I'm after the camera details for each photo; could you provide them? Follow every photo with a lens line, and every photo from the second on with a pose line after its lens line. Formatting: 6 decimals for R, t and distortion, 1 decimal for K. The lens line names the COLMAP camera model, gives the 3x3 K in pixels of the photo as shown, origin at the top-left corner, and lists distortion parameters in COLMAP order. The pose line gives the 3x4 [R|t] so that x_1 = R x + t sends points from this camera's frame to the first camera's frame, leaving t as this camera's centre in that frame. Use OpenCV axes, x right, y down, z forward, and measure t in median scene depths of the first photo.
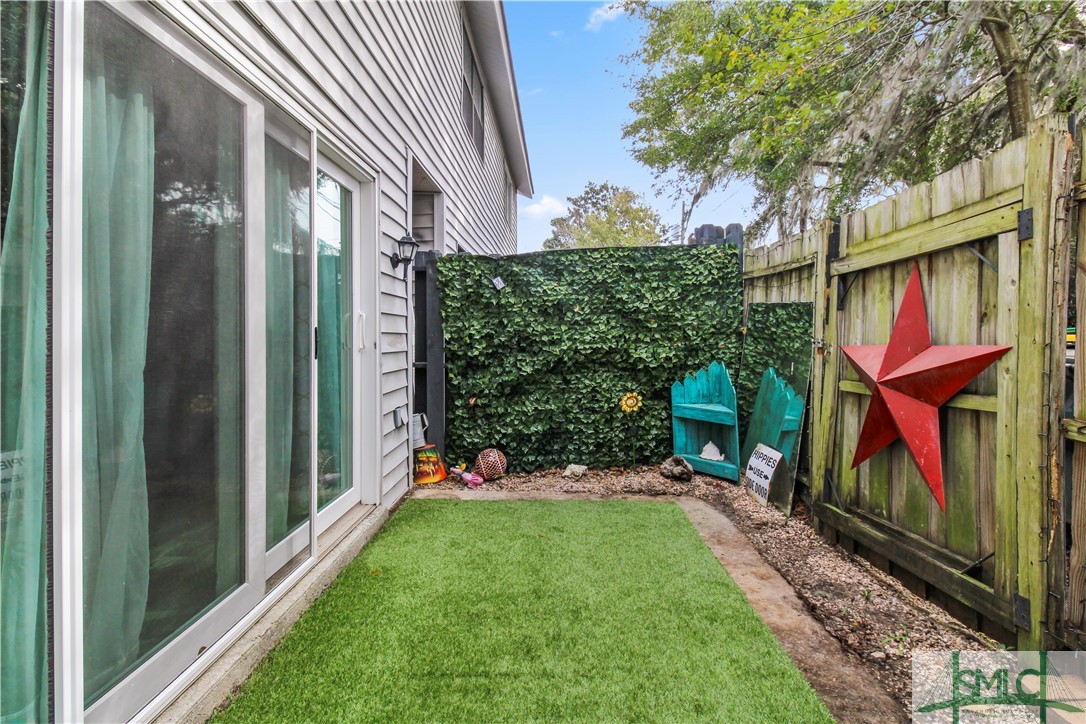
lens RADIAL K [[508.1, 0, 536.4], [0, 508.1, 337.6], [0, 0, 1]] dist [0.021674, -0.014673]
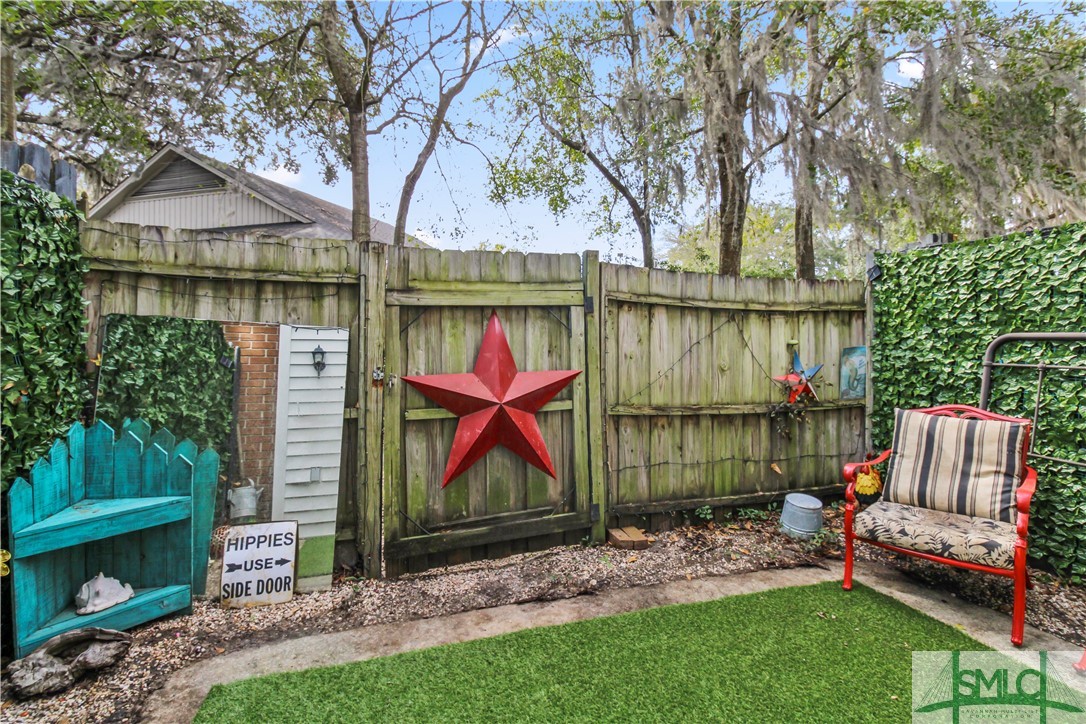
lens RADIAL K [[508.1, 0, 540.7], [0, 508.1, 356.0], [0, 0, 1]] dist [0.021674, -0.014673]
pose [[-0.336298, -0.002065, 0.941753, -0.549476], [0.006551, 0.999968, 0.004532, -0.033369], [-0.941733, 0.007693, -0.336274, 1.351886]]
